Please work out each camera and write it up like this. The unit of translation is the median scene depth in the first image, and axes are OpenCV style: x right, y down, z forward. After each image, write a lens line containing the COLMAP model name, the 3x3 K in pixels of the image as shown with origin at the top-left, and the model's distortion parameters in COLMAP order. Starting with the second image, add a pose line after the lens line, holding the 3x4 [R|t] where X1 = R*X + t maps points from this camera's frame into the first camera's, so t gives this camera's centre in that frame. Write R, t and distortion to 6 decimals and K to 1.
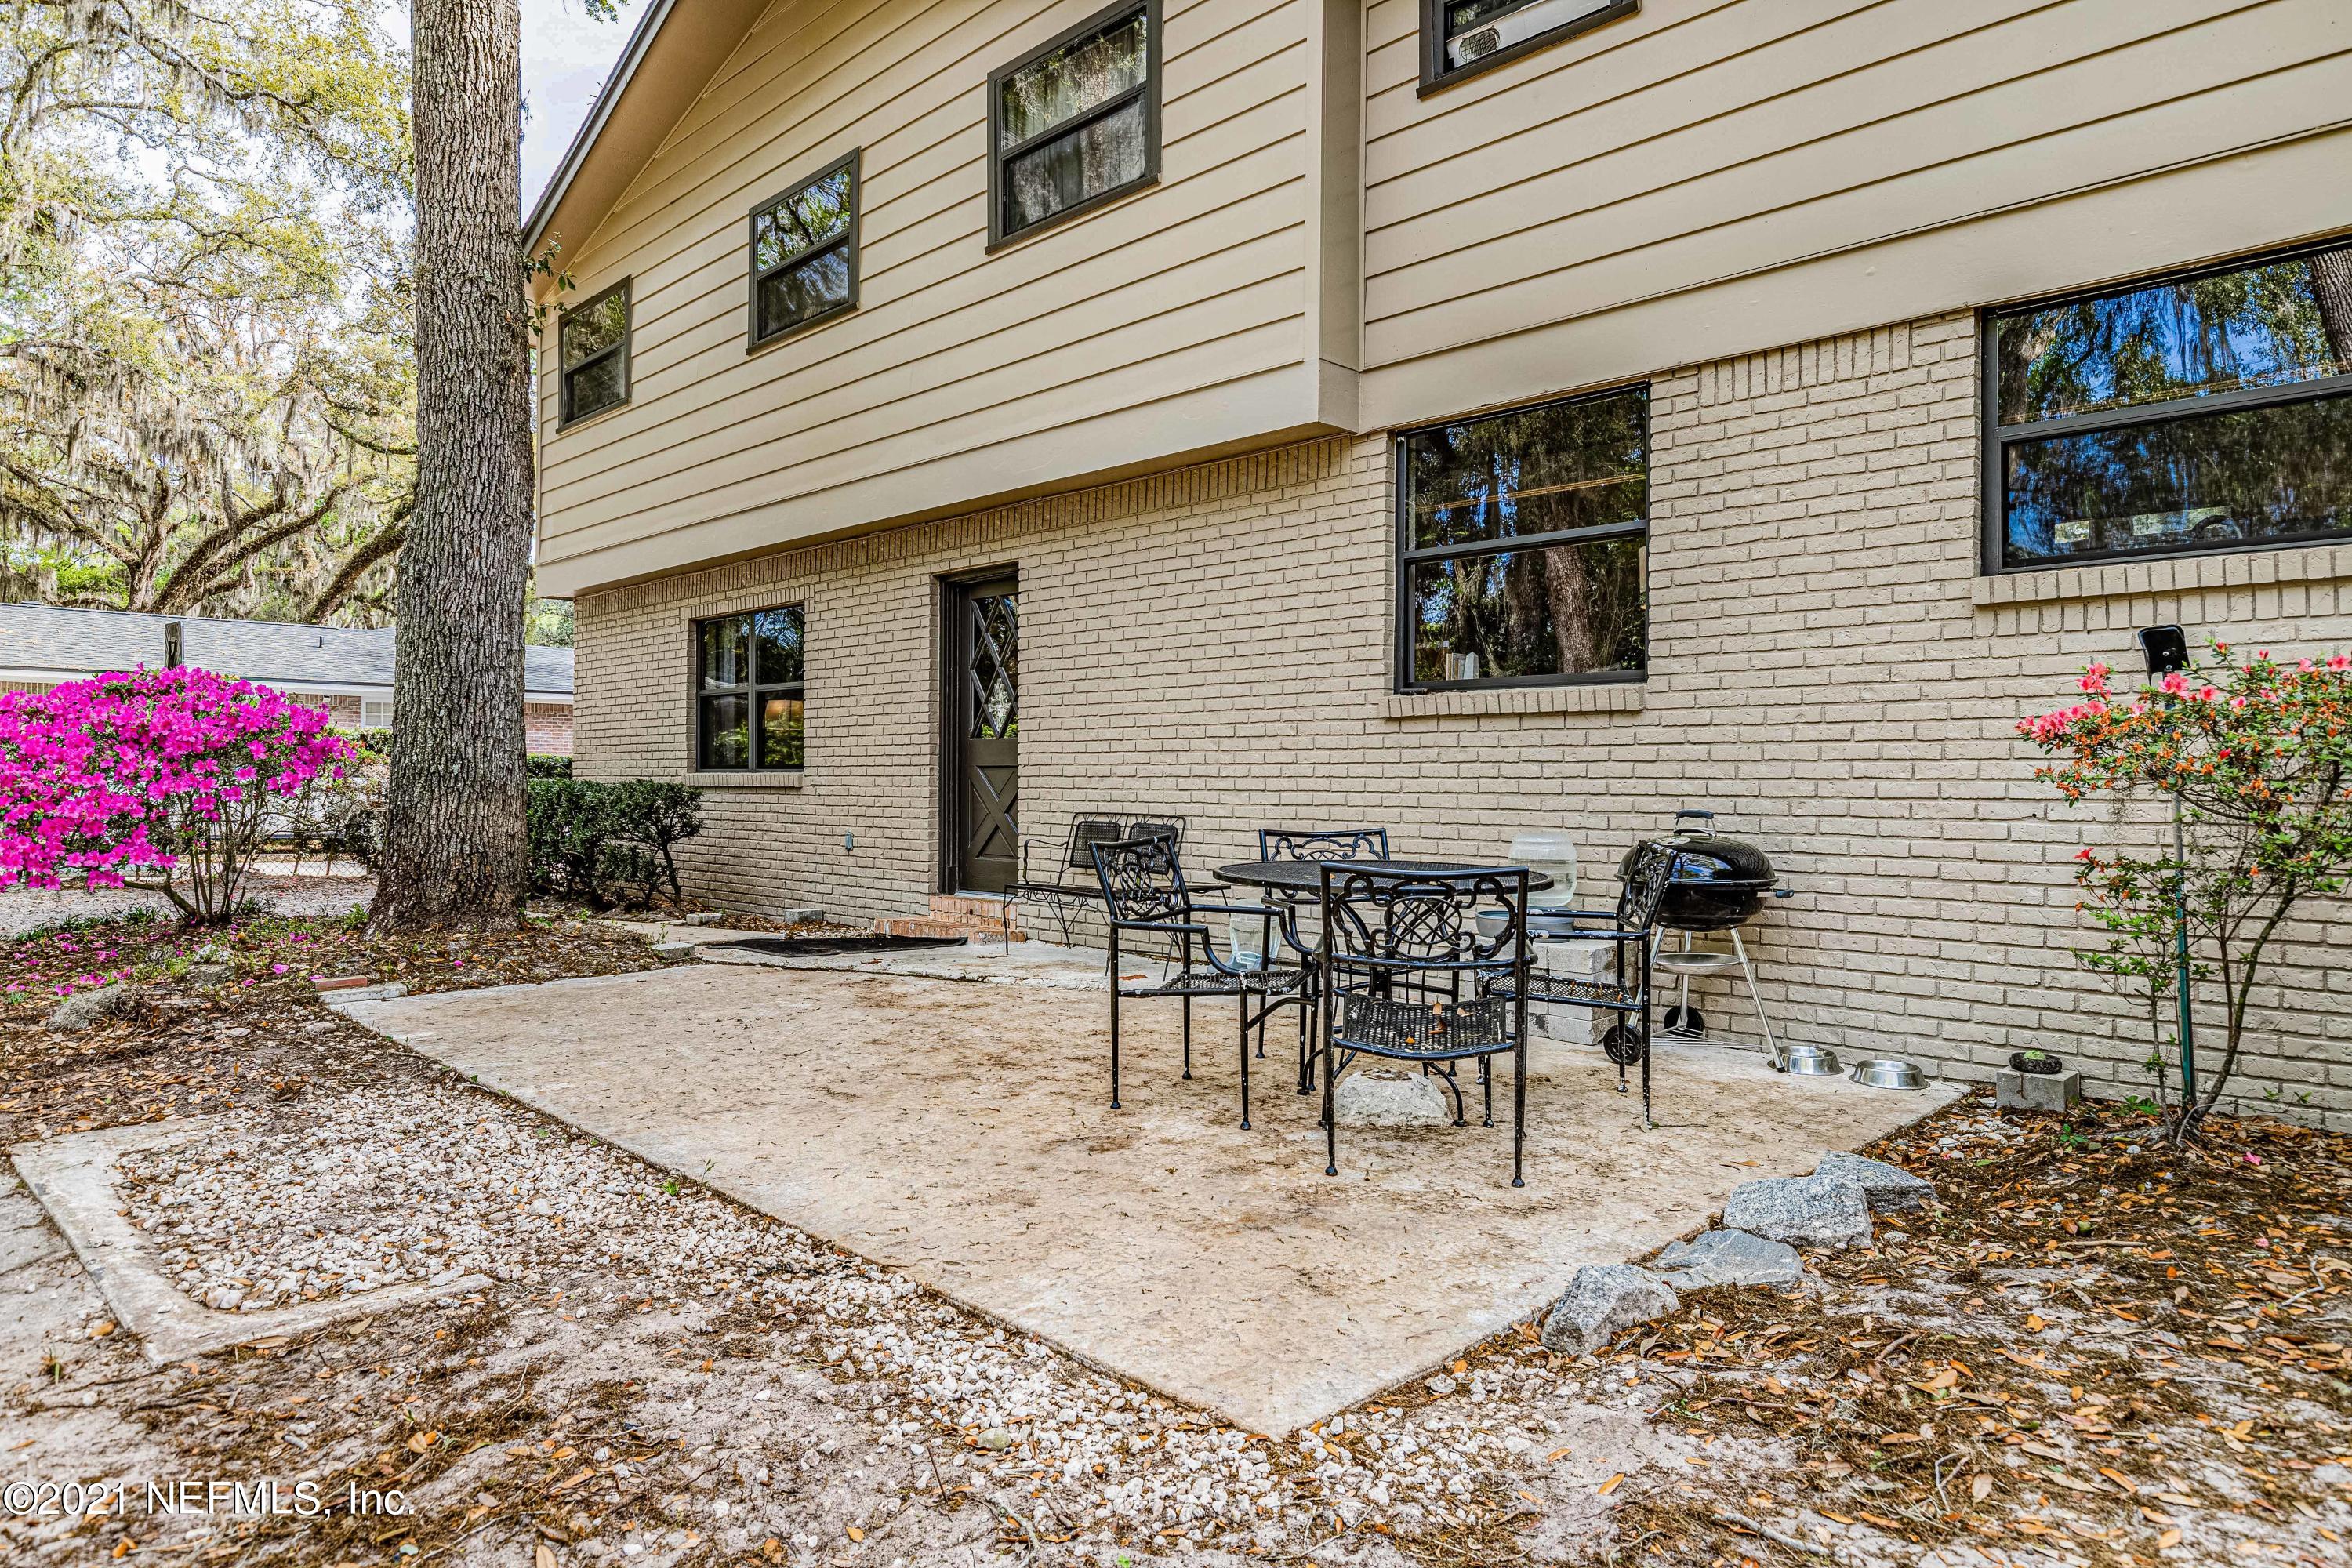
lens RADIAL K [[1453.0, 0, 1160.8], [0, 1453.0, 780.3], [0, 0, 1]] dist [0.001903, -0.000174]
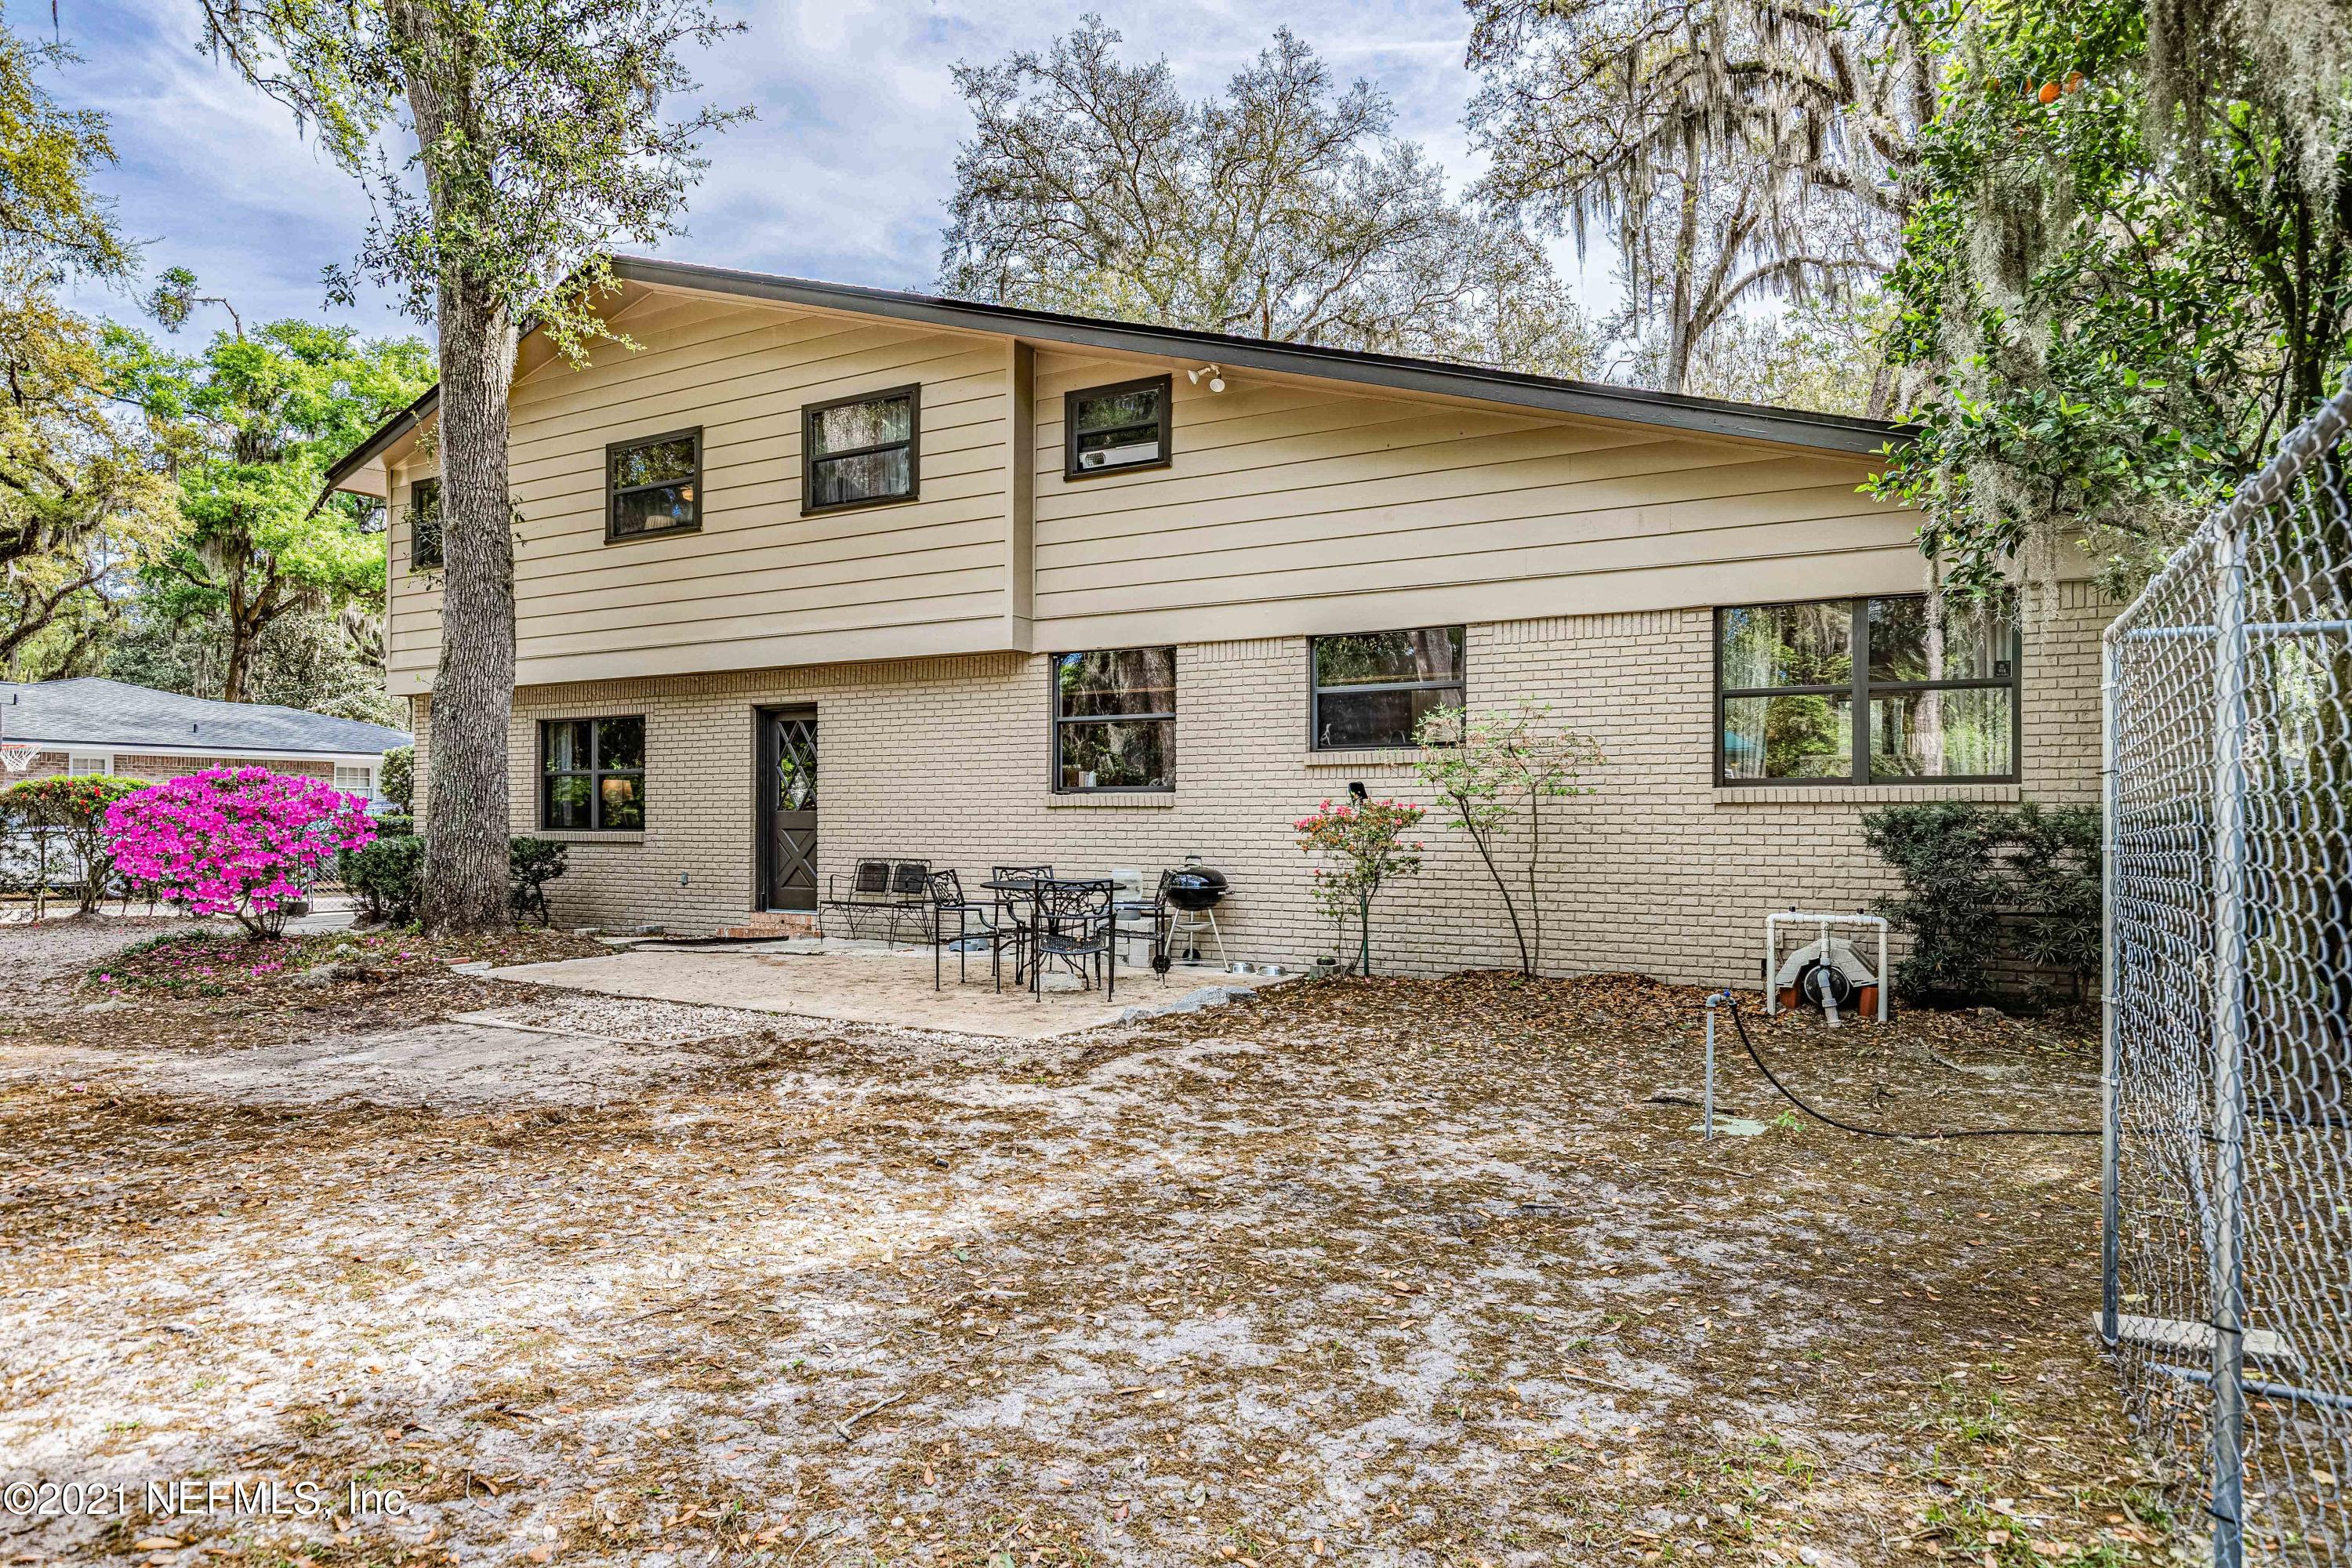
lens RADIAL K [[1453.0, 0, 1173.4], [0, 1453.0, 791.1], [0, 0, 1]] dist [0.001903, -0.000174]
pose [[0.965699, 0.001713, 0.259659, -0.174061], [0.003263, 0.999819, -0.018732, -0.026700], [-0.259644, 0.018937, 0.965519, -0.846090]]
